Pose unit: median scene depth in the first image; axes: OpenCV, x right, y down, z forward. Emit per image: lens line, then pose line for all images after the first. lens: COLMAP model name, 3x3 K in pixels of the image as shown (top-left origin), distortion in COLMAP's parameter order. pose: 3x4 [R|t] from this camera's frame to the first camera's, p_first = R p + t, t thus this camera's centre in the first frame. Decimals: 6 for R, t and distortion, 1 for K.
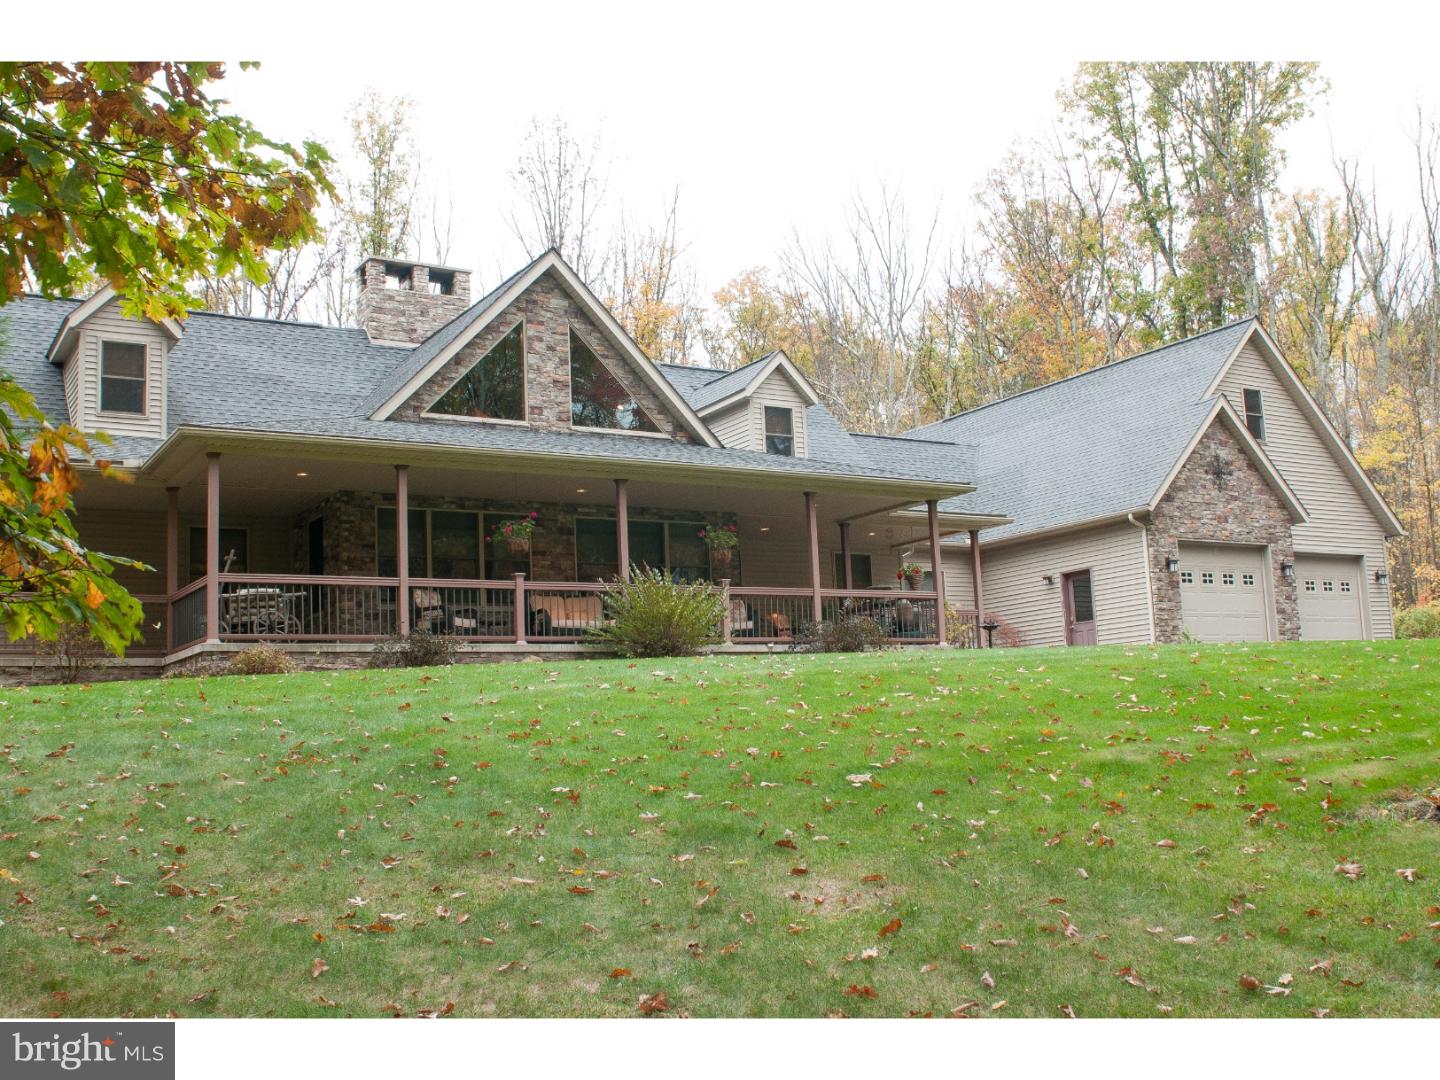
lens RADIAL K [[1515.6, 0, 720.0], [0, 1515.6, 540.0], [0, 0, 1]] dist [-0.053221, 0.033729]
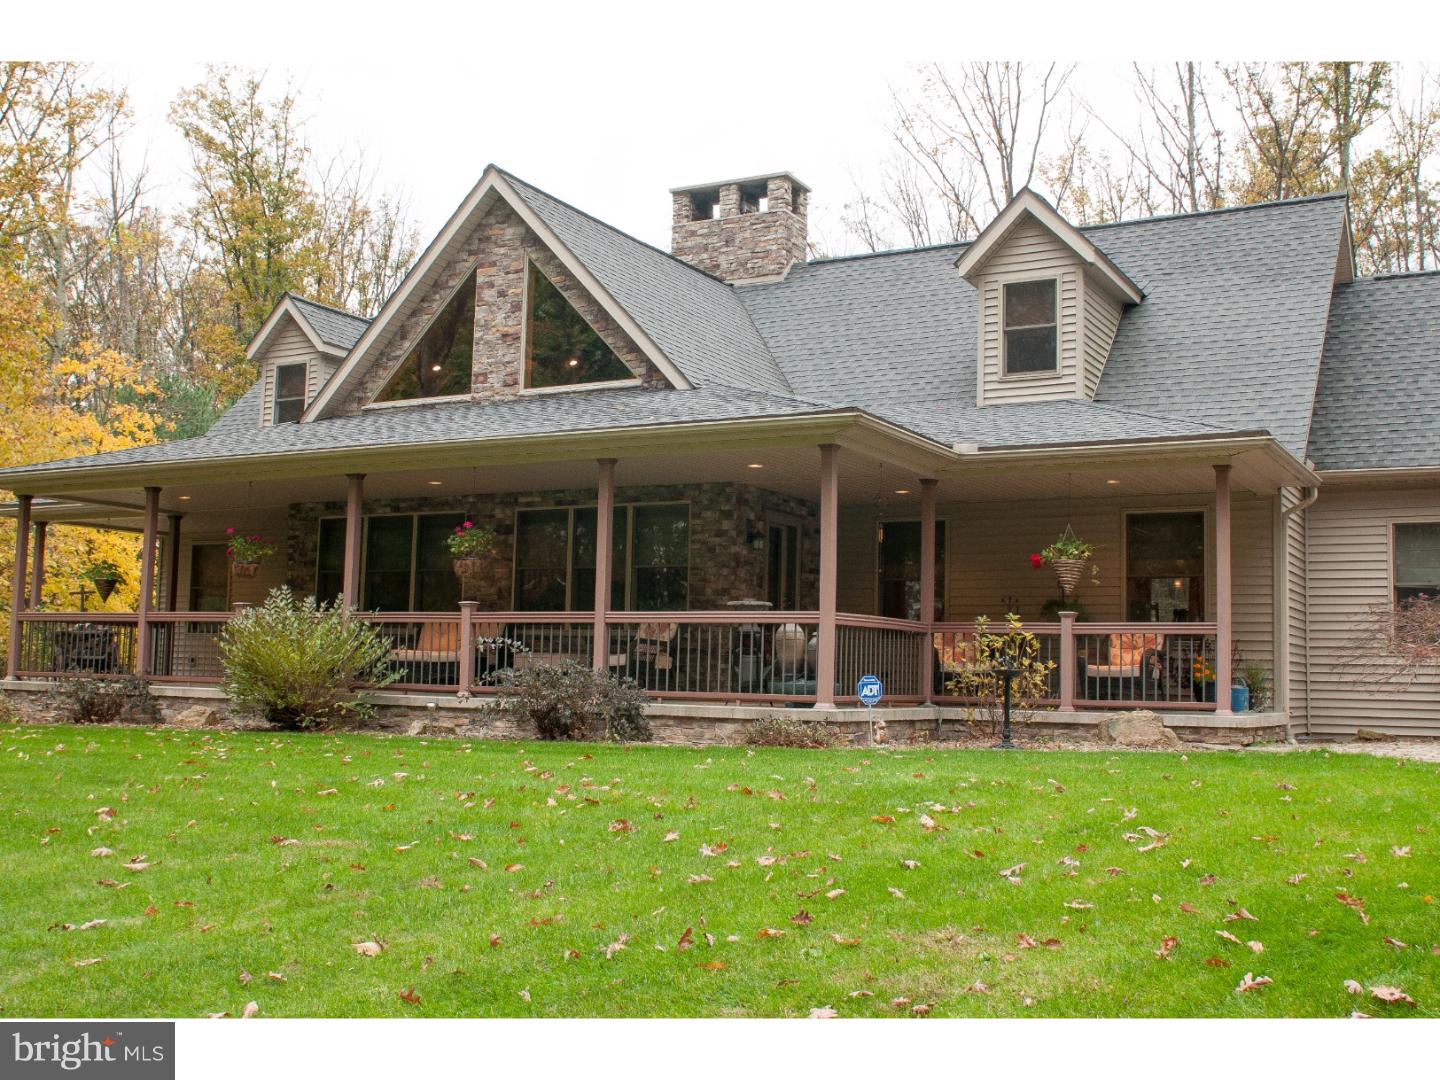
lens RADIAL K [[1515.6, 0, 720.0], [0, 1515.6, 540.0], [0, 0, 1]] dist [-0.053221, 0.033729]
pose [[0.488288, -0.026927, -0.872267, 0.613723], [0.081140, 0.996595, 0.014657, -0.002747], [0.868902, -0.077932, 0.488810, 0.703506]]
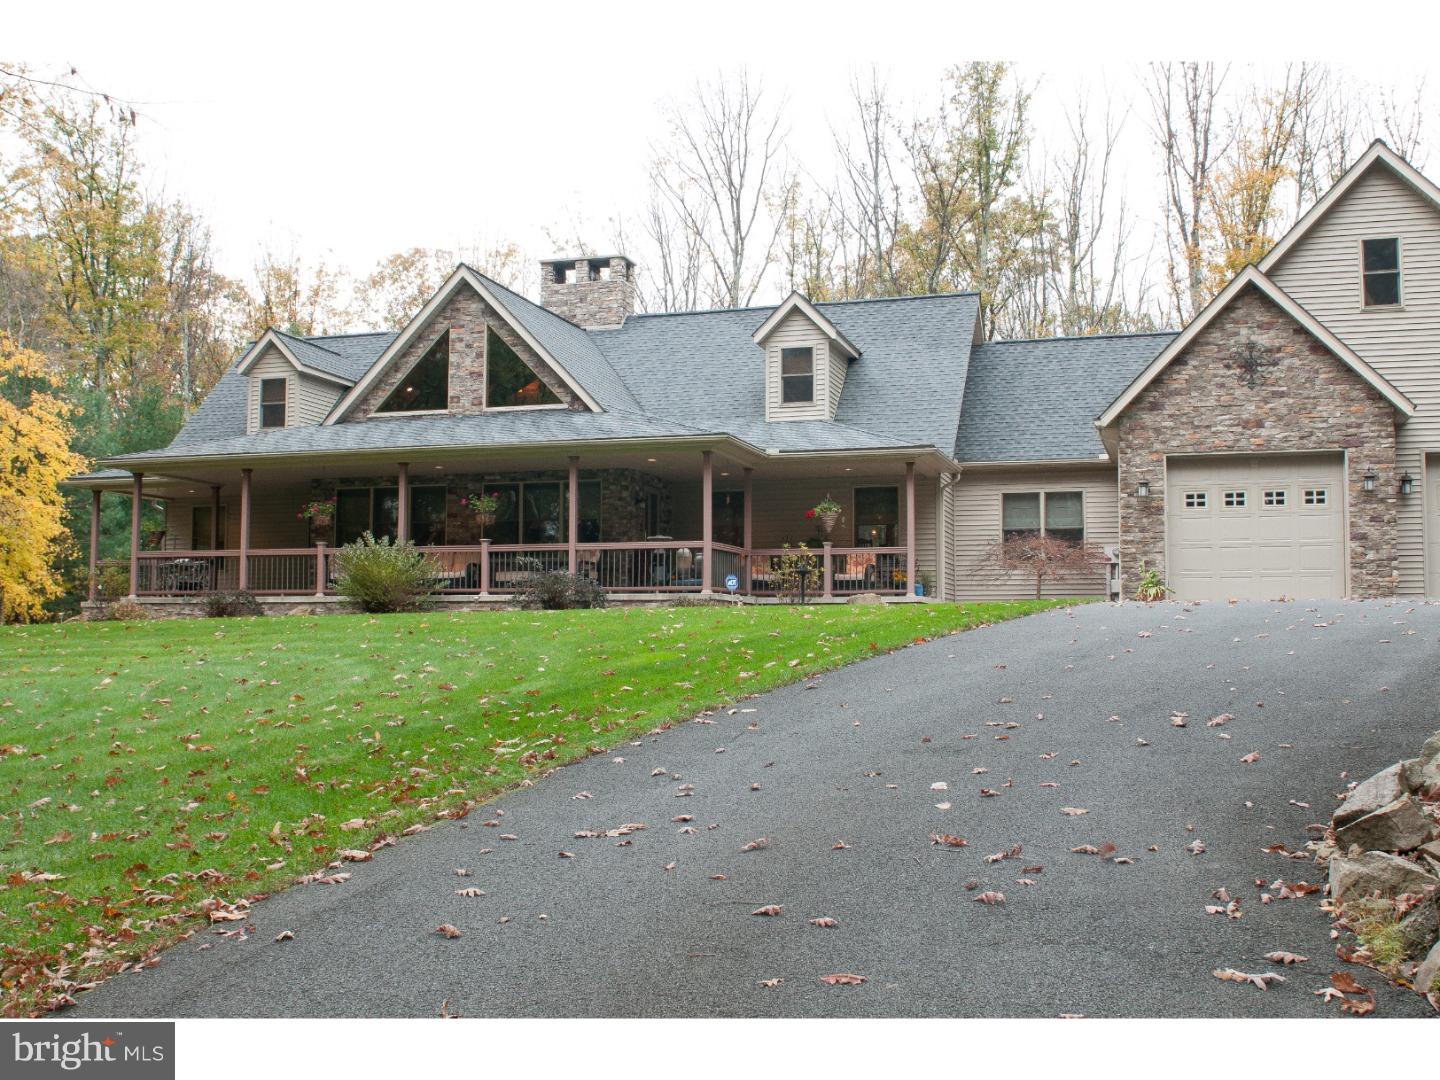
lens RADIAL K [[1515.6, 0, 720.0], [0, 1515.6, 540.0], [0, 0, 1]] dist [-0.053221, 0.033729]
pose [[0.660272, -0.008658, -0.750977, 0.931222], [0.076408, 0.995520, 0.055702, -0.023168], [0.747130, -0.094159, 0.657975, 0.331870]]
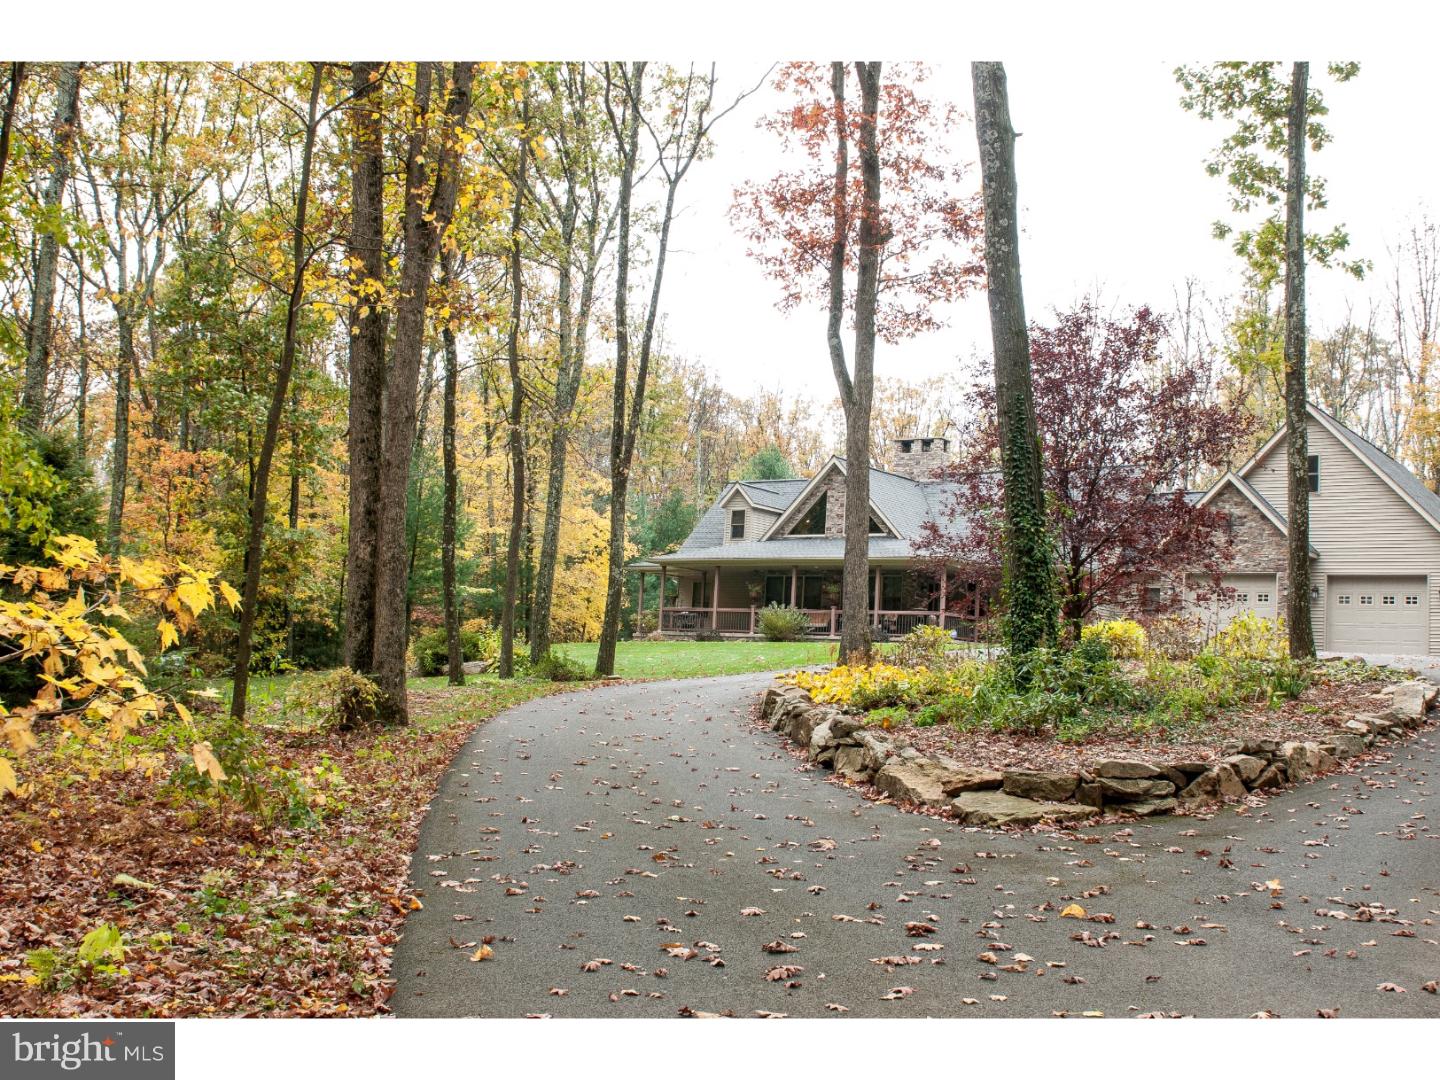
lens RADIAL K [[1515.6, 0, 720.0], [0, 1515.6, 540.0], [0, 0, 1]] dist [-0.053221, 0.033729]
pose [[0.376887, -0.027020, -0.925865, 1.877549], [0.062446, 0.998041, -0.003707, -0.069970], [0.924152, -0.056420, 0.377836, -0.005905]]
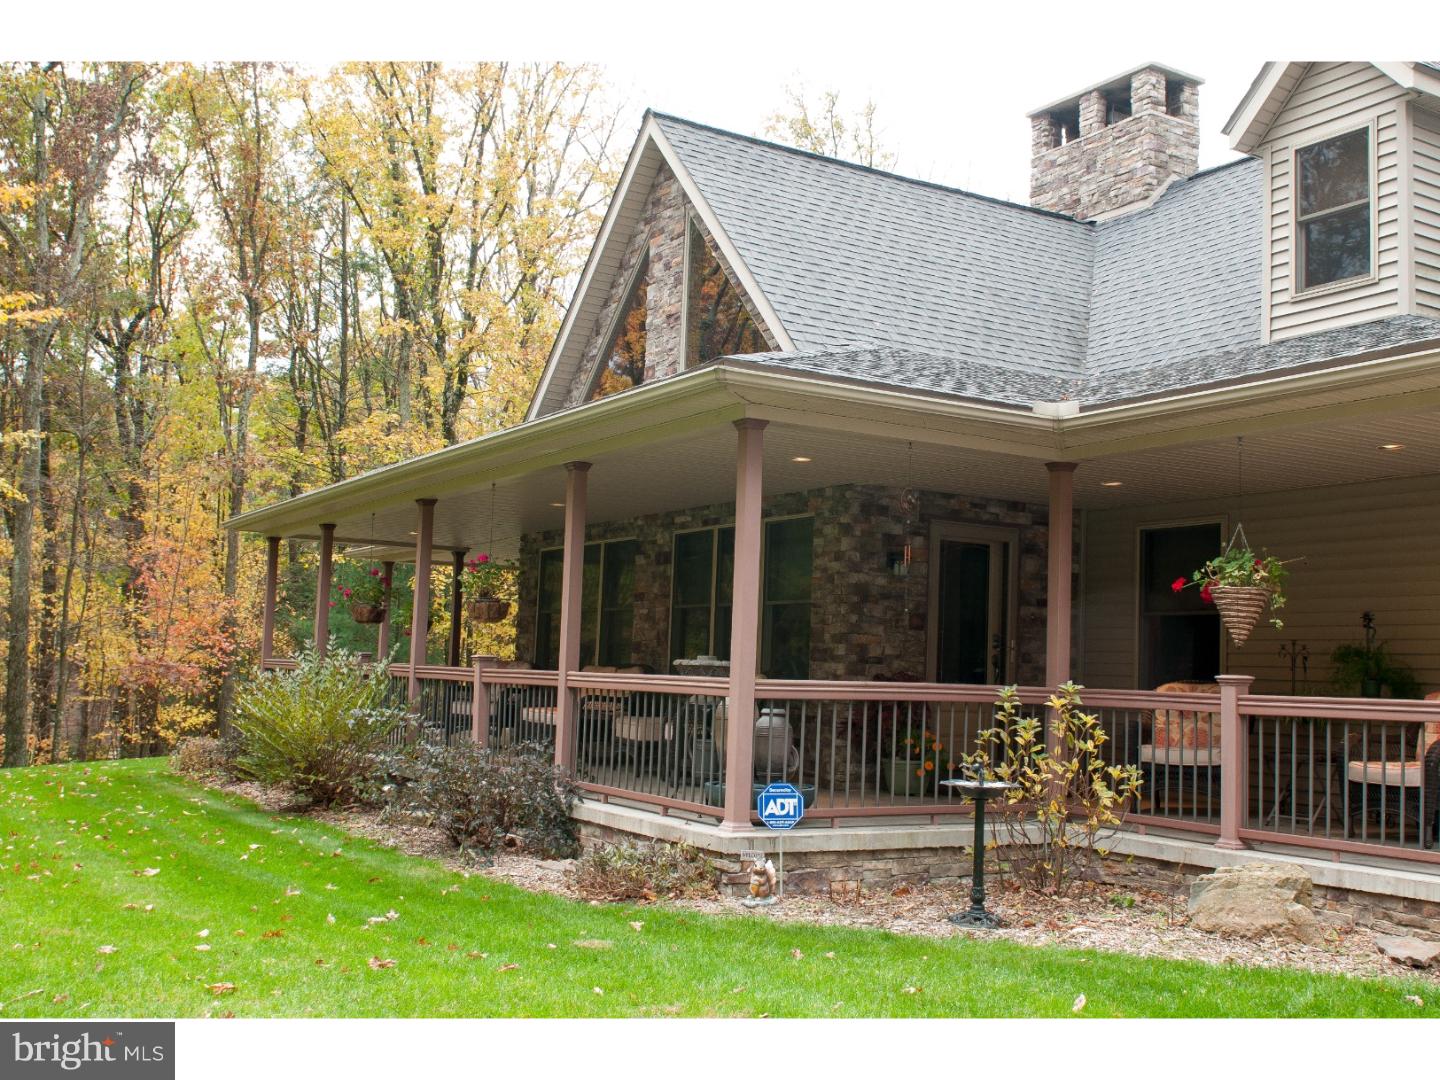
lens RADIAL K [[1515.6, 0, 720.0], [0, 1515.6, 540.0], [0, 0, 1]] dist [-0.053221, 0.033729]
pose [[-0.020182, -0.046275, -0.998725, 0.506446], [0.109222, 0.992848, -0.048210, 0.018912], [0.993813, -0.110055, -0.014983, 1.012506]]
